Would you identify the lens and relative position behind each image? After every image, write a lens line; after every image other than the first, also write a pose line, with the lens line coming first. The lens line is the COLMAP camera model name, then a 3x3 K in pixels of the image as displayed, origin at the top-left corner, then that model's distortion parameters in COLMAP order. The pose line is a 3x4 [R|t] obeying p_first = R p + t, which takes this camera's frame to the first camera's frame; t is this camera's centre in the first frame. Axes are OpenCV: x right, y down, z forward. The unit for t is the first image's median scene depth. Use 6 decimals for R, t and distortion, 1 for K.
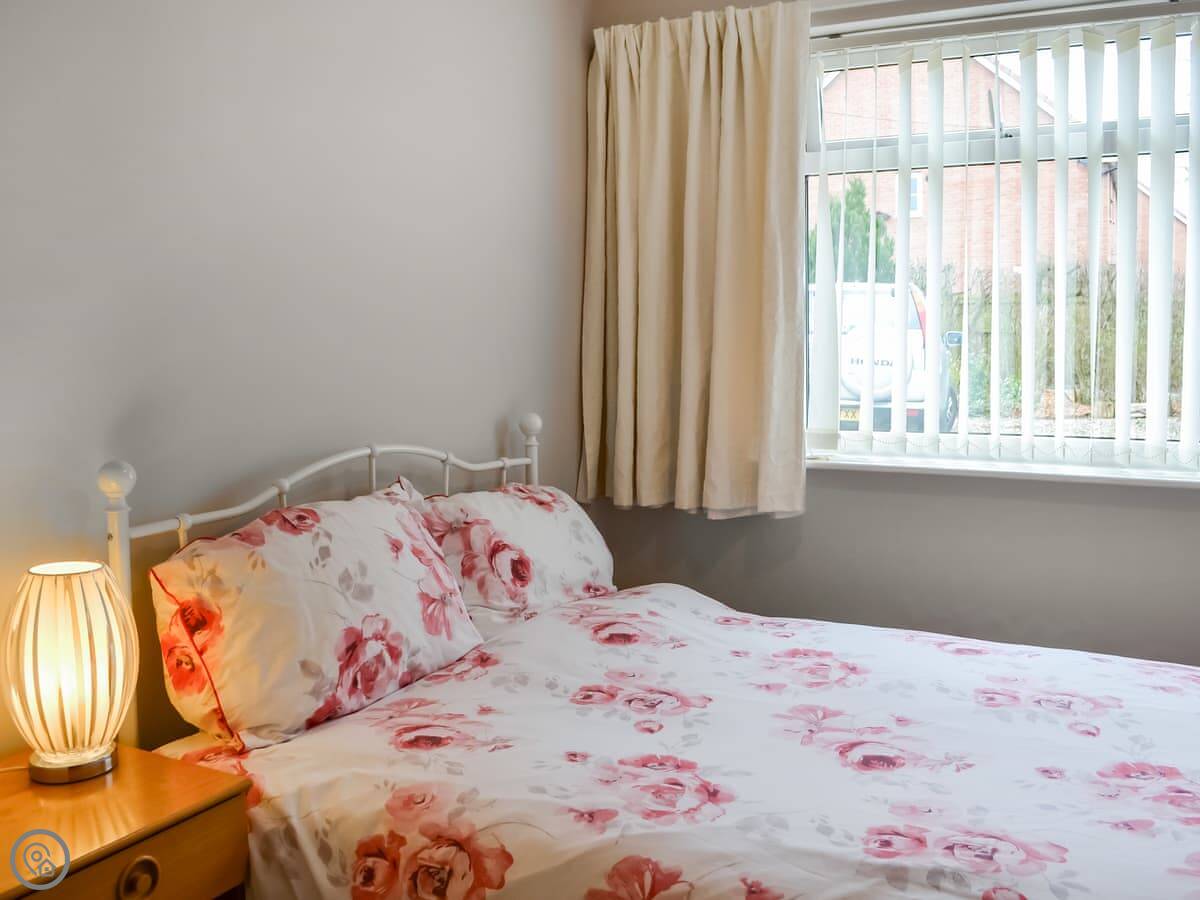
lens RADIAL K [[1162.1, 0, 593.8], [0, 1162.1, 453.5], [0, 0, 1]] dist [0.022113, 0.000000]
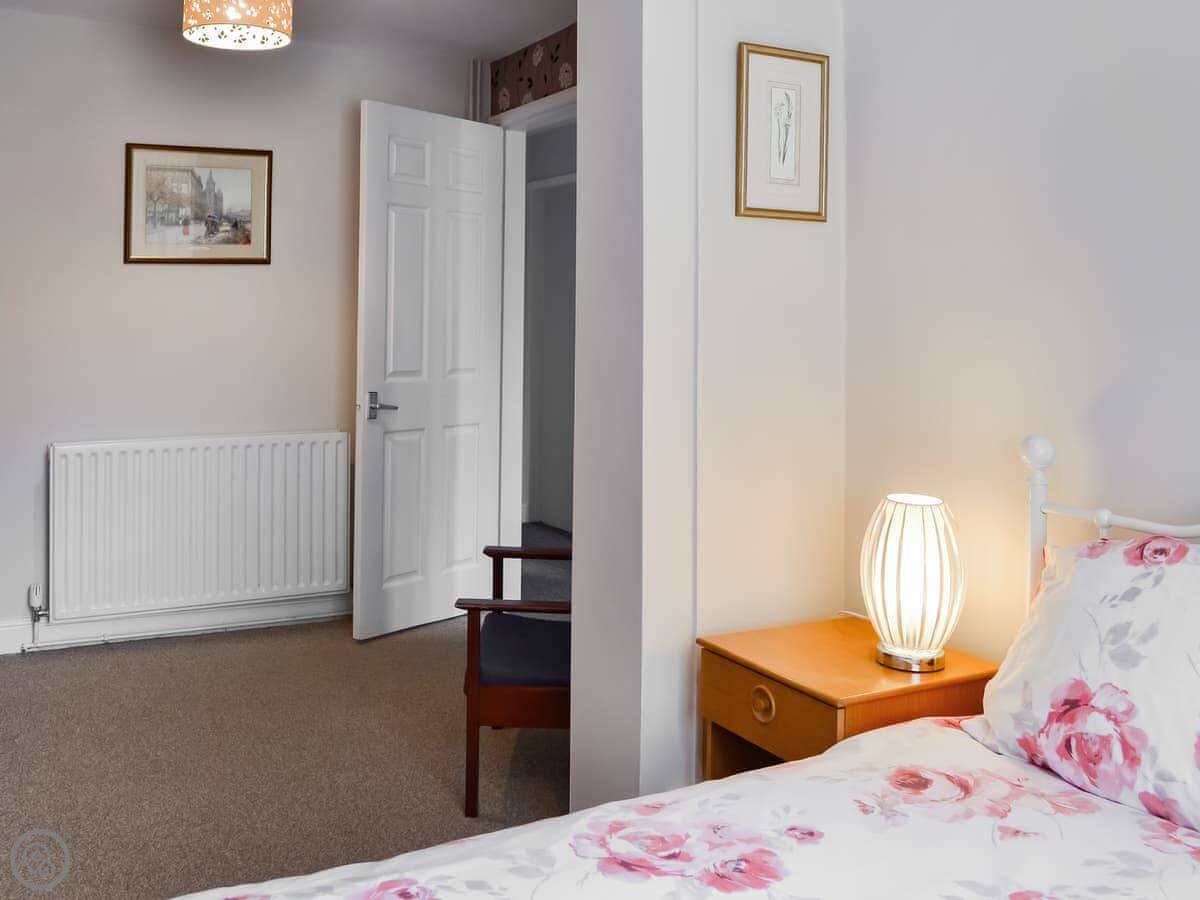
lens RADIAL K [[1162.1, 0, 593.7], [0, 1162.1, 447.1], [0, 0, 1]] dist [0.022113, 0.000000]
pose [[-0.546986, 0.090185, -0.832270, 0.654228], [-0.102003, 0.979593, 0.173187, -0.119668], [0.830904, 0.179625, -0.526624, 1.141942]]
